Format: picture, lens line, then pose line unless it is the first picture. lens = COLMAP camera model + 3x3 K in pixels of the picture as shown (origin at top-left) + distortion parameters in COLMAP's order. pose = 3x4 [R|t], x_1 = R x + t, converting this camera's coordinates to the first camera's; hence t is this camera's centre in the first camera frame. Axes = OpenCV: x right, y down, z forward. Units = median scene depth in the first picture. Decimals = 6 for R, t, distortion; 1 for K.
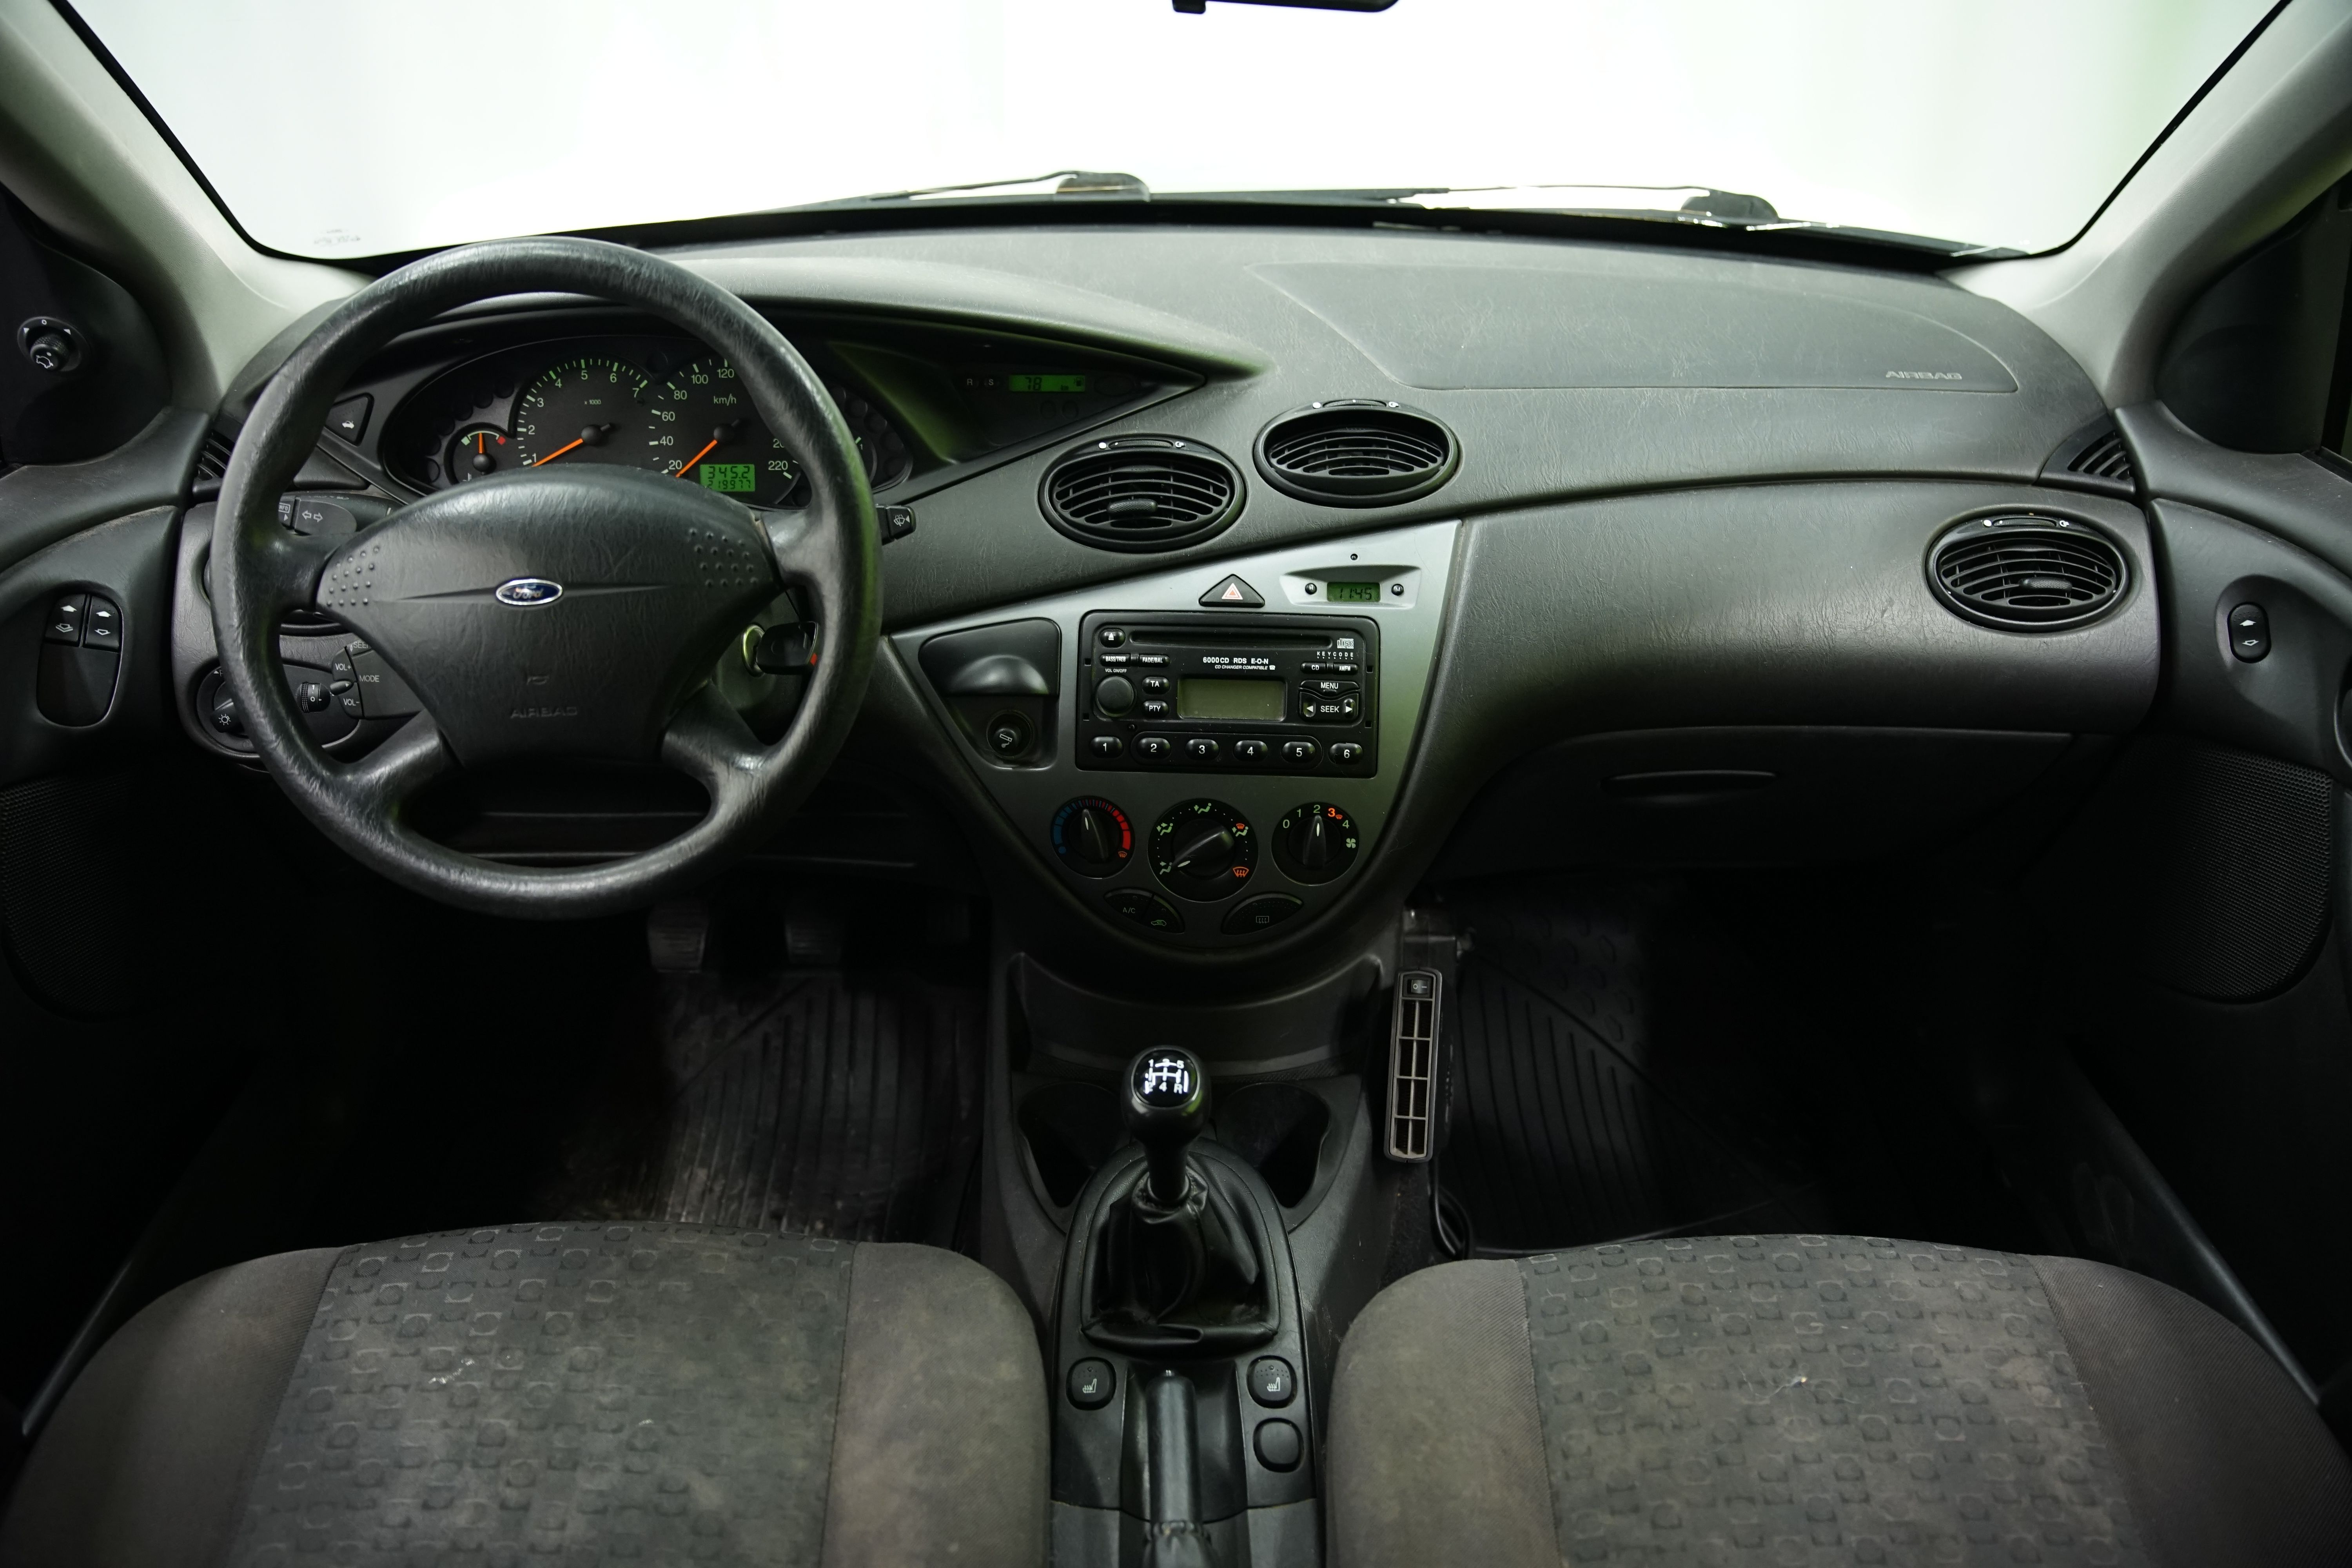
lens RADIAL K [[1898.6, 0, 1178.6], [0, 1898.6, 784.7], [0, 0, 1]] dist [-0.069928, 0.028451]
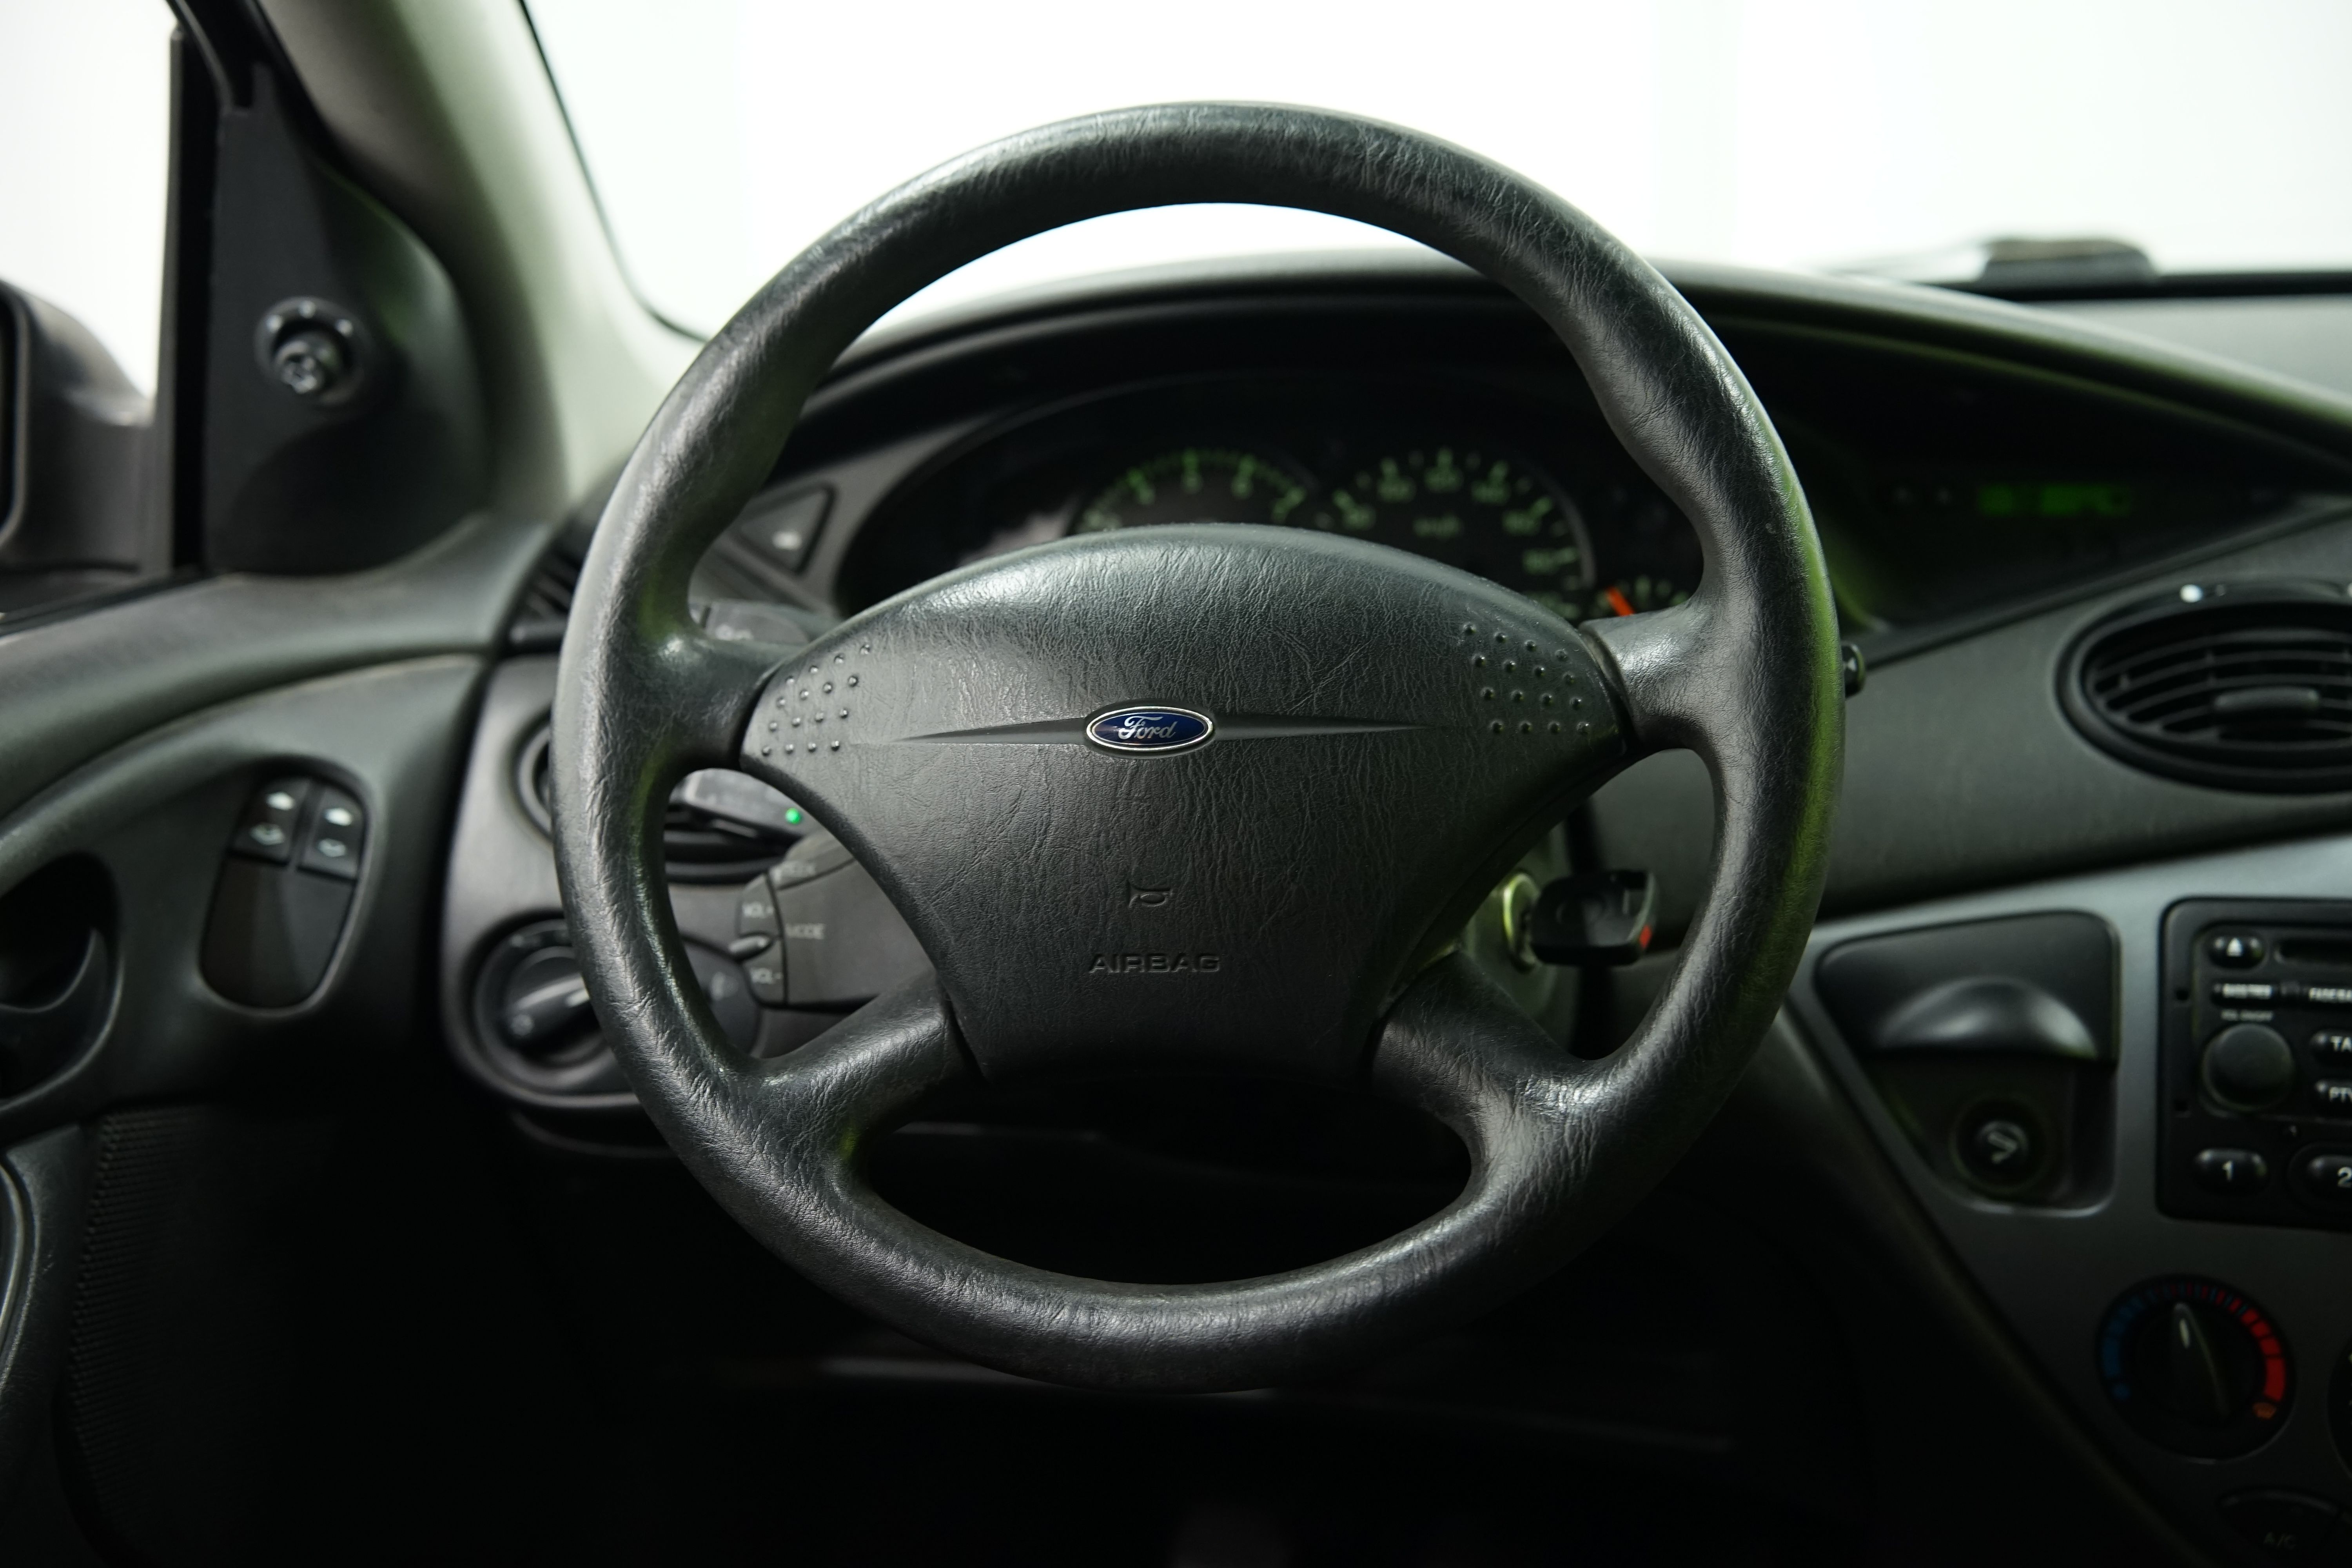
lens RADIAL K [[2912.4, 0, 1178.8], [0, 2912.4, 786.1], [0, 0, 1]] dist [0.154786, 0.000000]
pose [[0.974848, 0.020594, -0.221918, -0.139930], [-0.074657, 0.968369, -0.238091, 0.089581], [0.209995, 0.248671, 0.945550, 0.220371]]
